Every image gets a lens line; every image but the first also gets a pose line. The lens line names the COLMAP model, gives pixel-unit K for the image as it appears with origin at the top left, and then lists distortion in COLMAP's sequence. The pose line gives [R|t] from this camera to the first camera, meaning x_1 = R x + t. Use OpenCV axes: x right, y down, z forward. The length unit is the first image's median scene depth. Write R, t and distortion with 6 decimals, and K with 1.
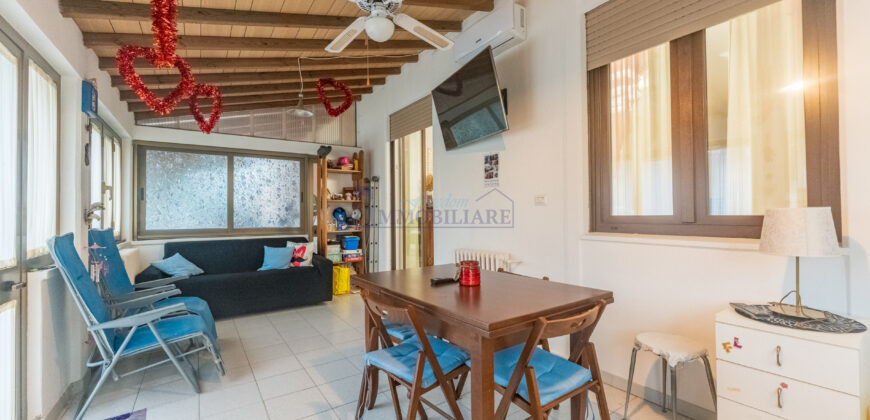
lens RADIAL K [[346.7, 0, 429.0], [0, 346.7, 211.3], [0, 0, 1]] dist [-0.001751, 0.000355]
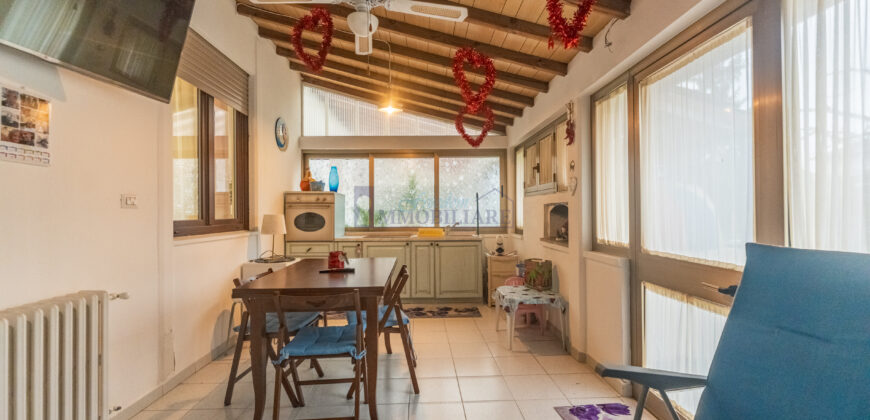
lens RADIAL K [[346.7, 0, 431.8], [0, 346.7, 210.2], [0, 0, 1]] dist [-0.001751, 0.000355]
pose [[-0.846598, 0.016935, 0.531964, -0.342254], [0.010582, 0.999832, -0.014989, 0.002298], [-0.532128, -0.007060, -0.846634, 0.732598]]
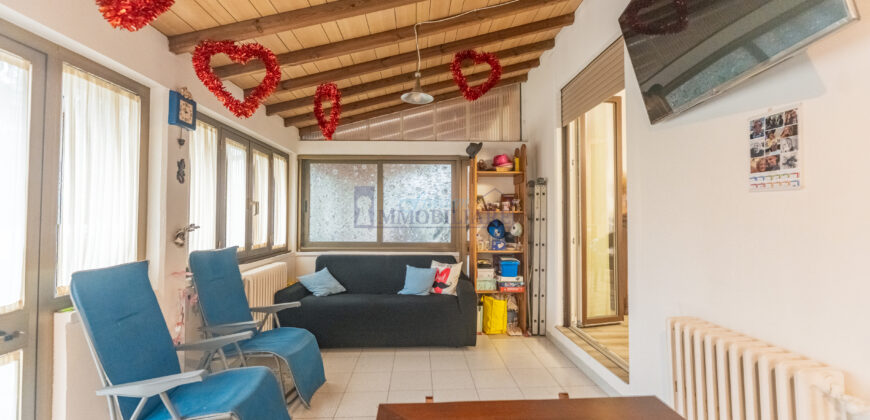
lens RADIAL K [[346.7, 0, 434.6], [0, 346.7, 209.3], [0, 0, 1]] dist [-0.001751, 0.000355]
pose [[0.855620, -0.003545, -0.517592, 0.031212], [-0.002721, 0.999932, -0.011346, -0.028495], [0.517597, 0.011116, 0.855552, 0.288062]]
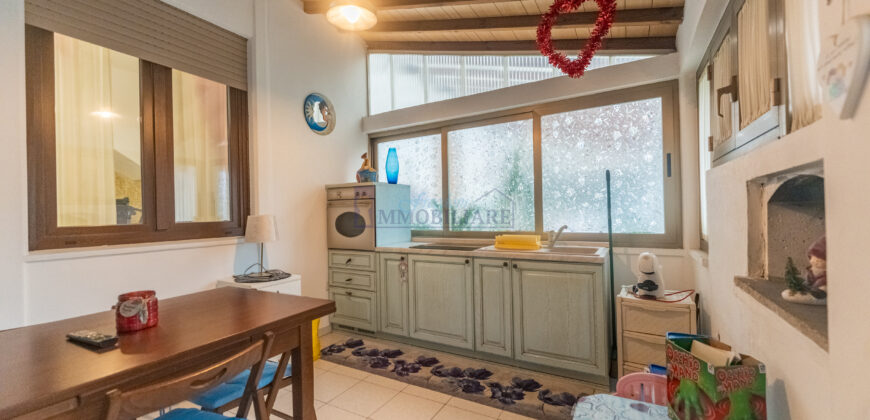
lens RADIAL K [[346.7, 0, 431.8], [0, 346.7, 210.1], [0, 0, 1]] dist [-0.001751, 0.000355]
pose [[-0.440450, 0.021955, 0.897509, -0.277485], [0.021978, 0.999665, -0.013669, 0.001350], [-0.897508, 0.013705, -0.440785, 0.296923]]
